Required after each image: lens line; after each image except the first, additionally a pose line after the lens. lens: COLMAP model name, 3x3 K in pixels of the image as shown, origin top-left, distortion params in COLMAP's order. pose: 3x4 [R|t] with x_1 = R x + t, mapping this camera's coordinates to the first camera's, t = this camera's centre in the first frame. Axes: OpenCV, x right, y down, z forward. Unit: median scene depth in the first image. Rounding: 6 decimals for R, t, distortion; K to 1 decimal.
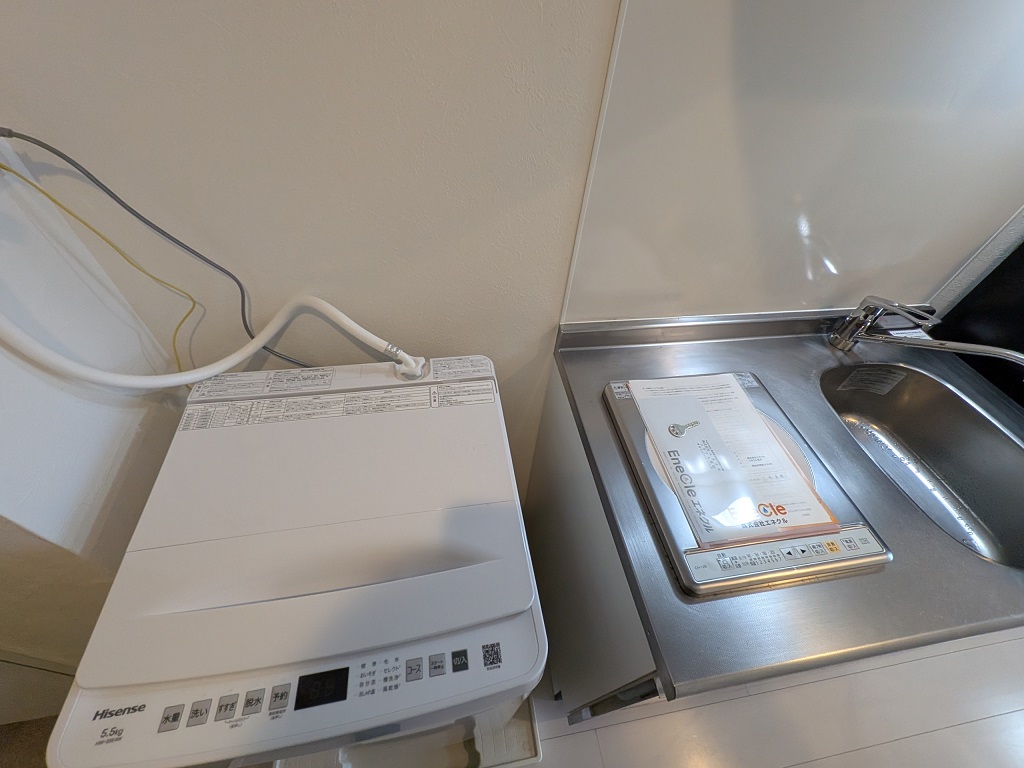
lens RADIAL K [[411.2, 0, 513.7], [0, 411.2, 382.7], [0, 0, 1]] dist [0.002526, 0.000571]
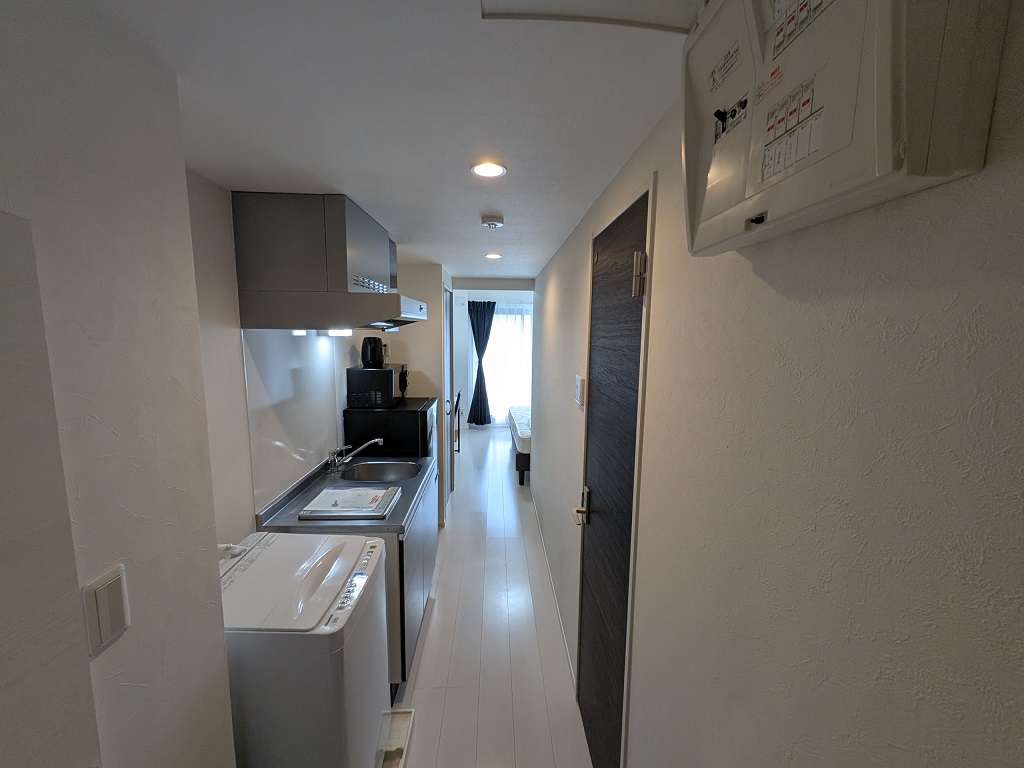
lens RADIAL K [[411.2, 0, 510.2], [0, 411.2, 381.3], [0, 0, 1]] dist [0.002526, 0.000571]
pose [[0.128699, -0.195839, 0.972154, -1.552103], [0.728394, 0.683910, 0.041344, 0.235997], [-0.672963, 0.702790, 0.230667, -0.766589]]
